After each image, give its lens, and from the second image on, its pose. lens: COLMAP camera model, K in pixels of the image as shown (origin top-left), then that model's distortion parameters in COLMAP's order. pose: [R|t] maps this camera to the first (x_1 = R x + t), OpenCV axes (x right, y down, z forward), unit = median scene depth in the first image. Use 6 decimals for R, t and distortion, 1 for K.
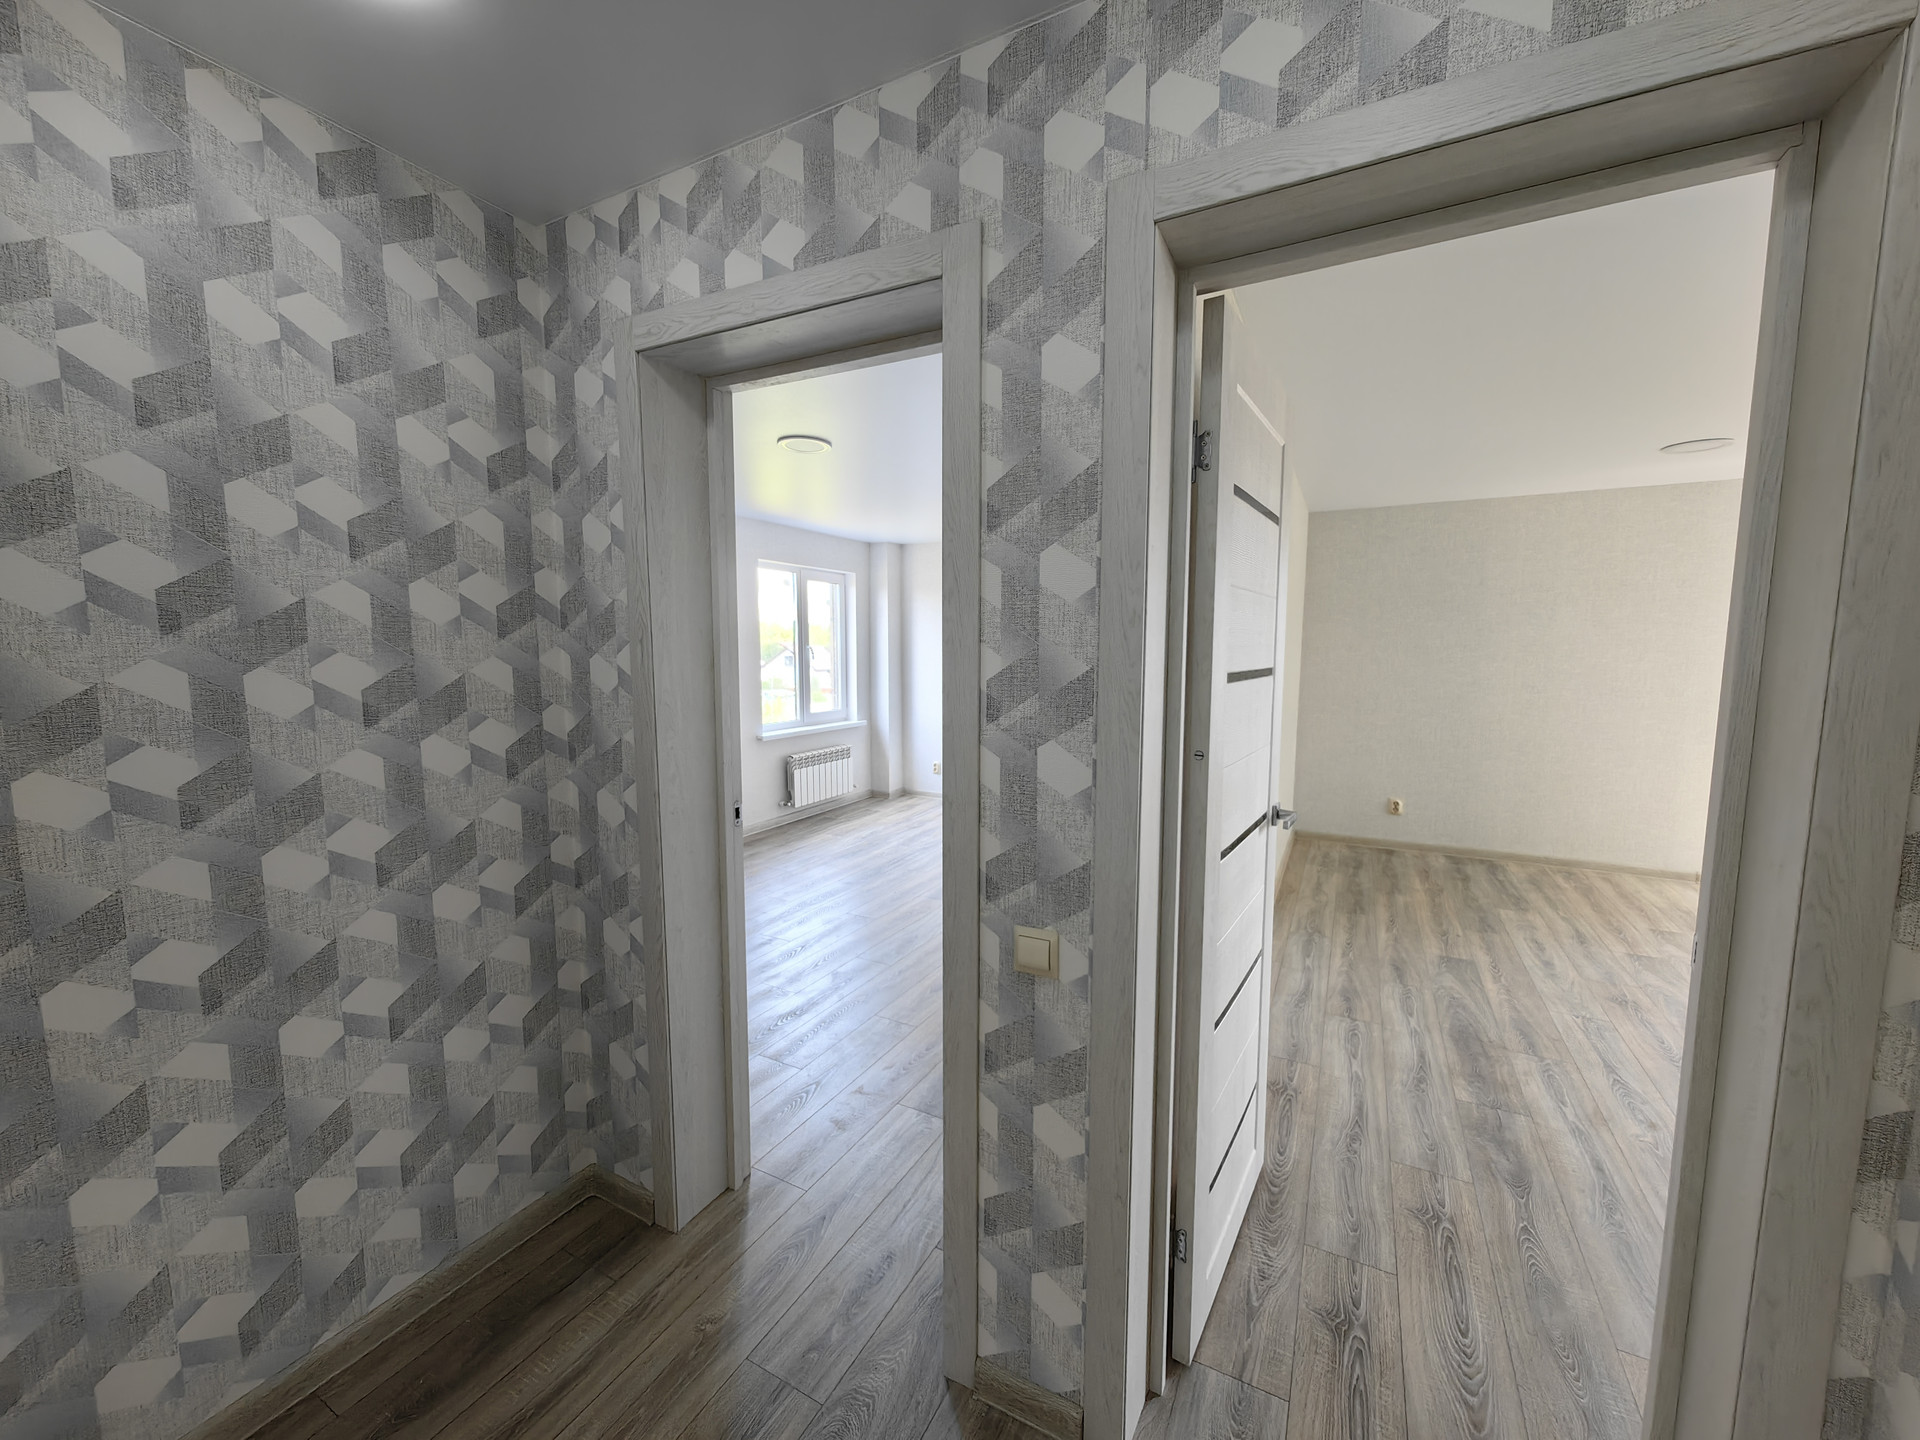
lens RADIAL K [[741.5, 0, 958.5], [0, 741.5, 728.4], [0, 0, 1]] dist [0.009198, -0.003283]
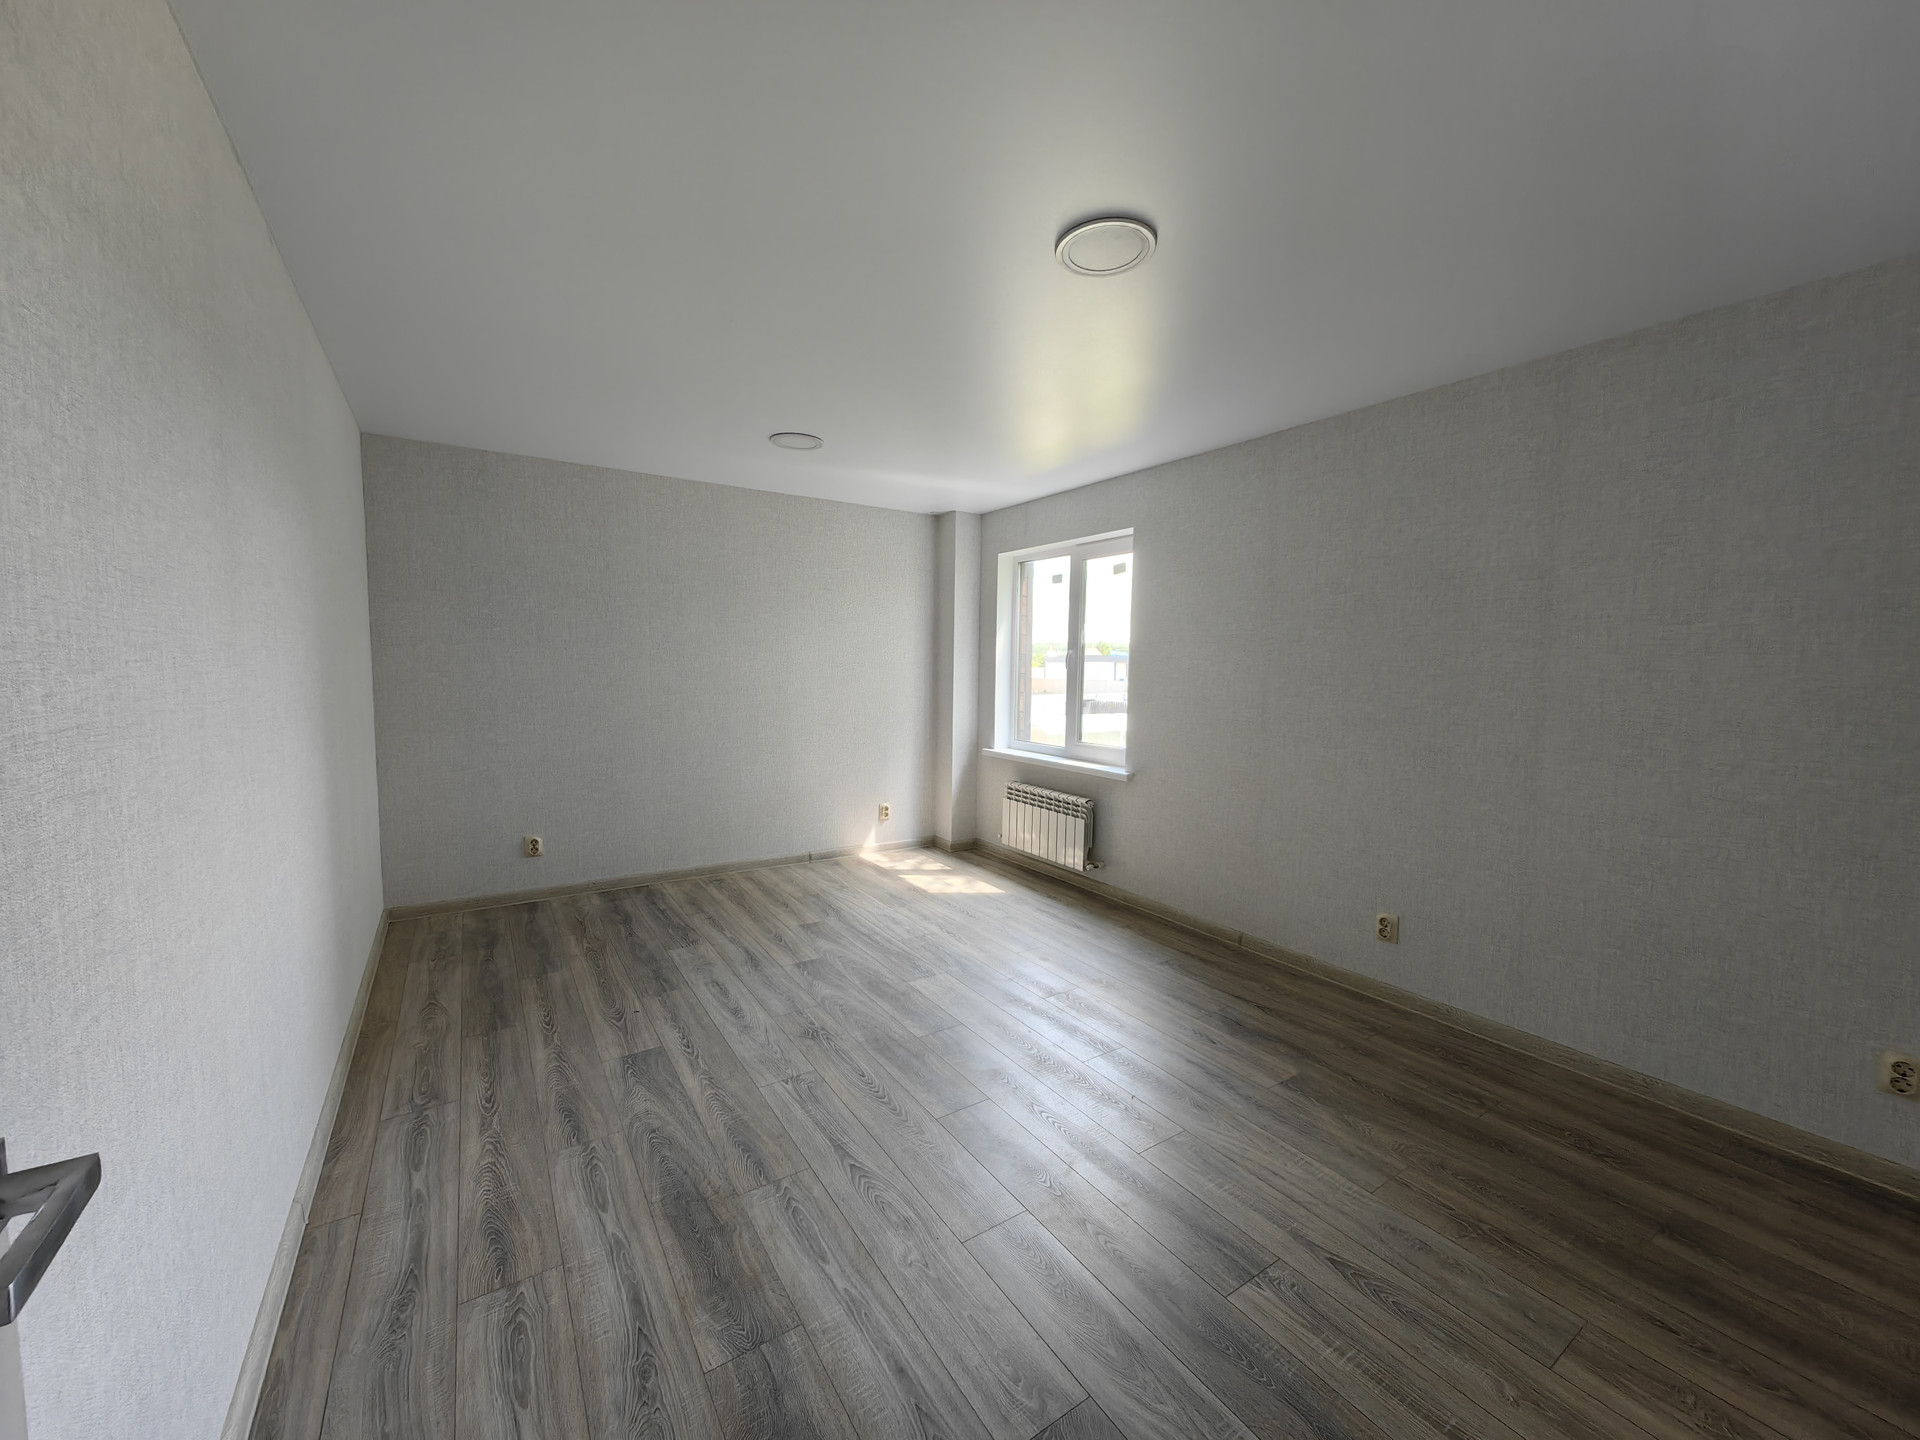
lens RADIAL K [[741.5, 0, 959.6], [0, 741.5, 725.3], [0, 0, 1]] dist [0.009198, -0.003283]
pose [[0.475899, -0.063969, 0.877171, 0.174864], [0.081923, 0.996239, 0.028206, -0.007488], [-0.875676, 0.058437, 0.479350, 0.319001]]
